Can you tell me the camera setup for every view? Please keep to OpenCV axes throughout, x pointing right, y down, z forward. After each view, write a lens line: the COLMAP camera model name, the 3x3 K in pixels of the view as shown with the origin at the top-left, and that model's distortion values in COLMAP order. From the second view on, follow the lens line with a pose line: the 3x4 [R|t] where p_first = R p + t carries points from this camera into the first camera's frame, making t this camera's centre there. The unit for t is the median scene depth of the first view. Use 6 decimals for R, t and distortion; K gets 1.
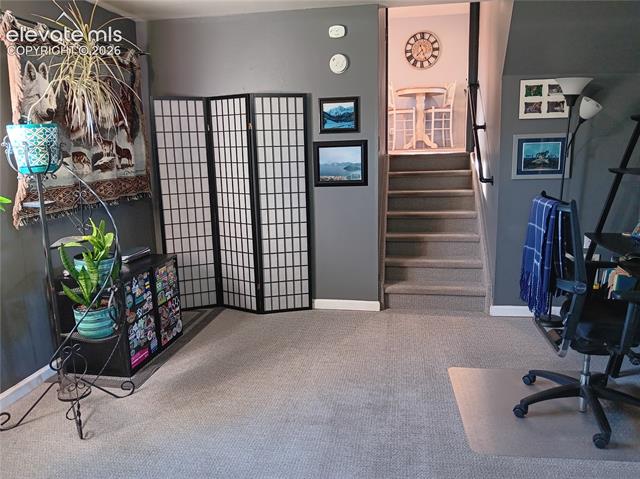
lens RADIAL K [[496.9, 0, 322.9], [0, 496.9, 237.1], [0, 0, 1]] dist [0.028702, -0.074873]
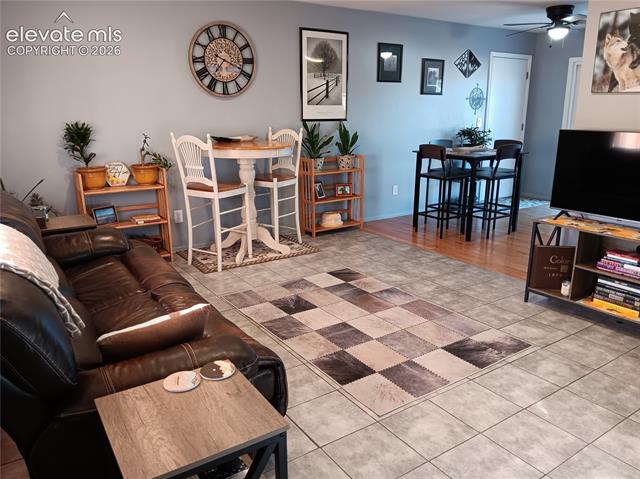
lens RADIAL K [[496.9, 0, 323.2], [0, 496.9, 248.9], [0, 0, 1]] dist [0.028702, -0.074873]
pose [[0.711986, -0.171614, 0.680900, -0.109727], [0.119699, 0.985145, 0.123132, -0.235767], [-0.691916, -0.006165, 0.721951, 0.560327]]
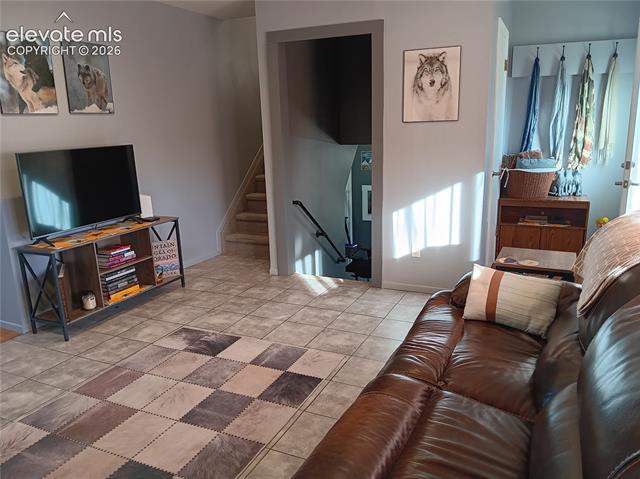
lens RADIAL K [[496.9, 0, 324.0], [0, 496.9, 245.2], [0, 0, 1]] dist [0.028702, -0.074873]
pose [[-0.970493, -0.012760, 0.240790, 0.002076], [0.088537, 0.909991, 0.405064, -0.316629], [-0.224285, 0.414431, -0.882011, 0.976895]]
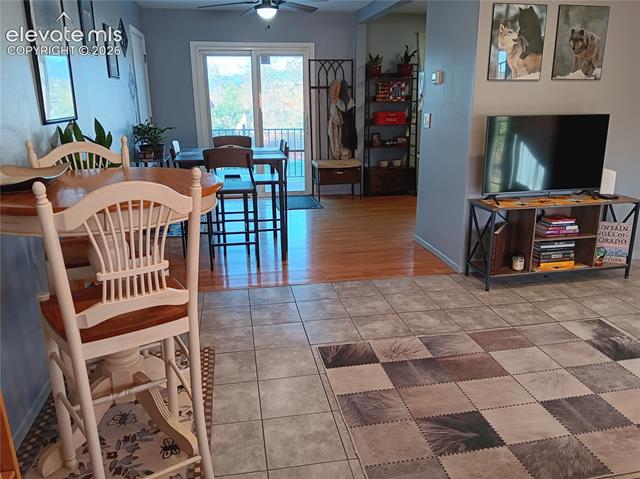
lens RADIAL K [[496.9, 0, 319.5], [0, 496.9, 244.4], [0, 0, 1]] dist [0.028702, -0.074873]
pose [[-0.361468, -0.244962, 0.899630, -0.030678], [0.190216, 0.925204, 0.328353, -0.314105], [-0.912775, 0.289813, -0.287836, 0.955215]]
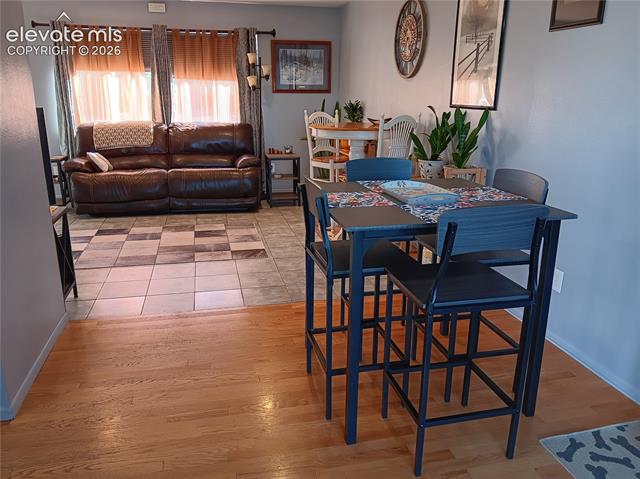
lens RADIAL K [[496.9, 0, 315.1], [0, 496.9, 235.7], [0, 0, 1]] dist [0.028702, -0.074873]
pose [[0.398667, 0.273222, -0.875451, 0.632136], [-0.194863, 0.958029, 0.210257, -0.277248], [0.896155, 0.086770, 0.435176, 0.727822]]
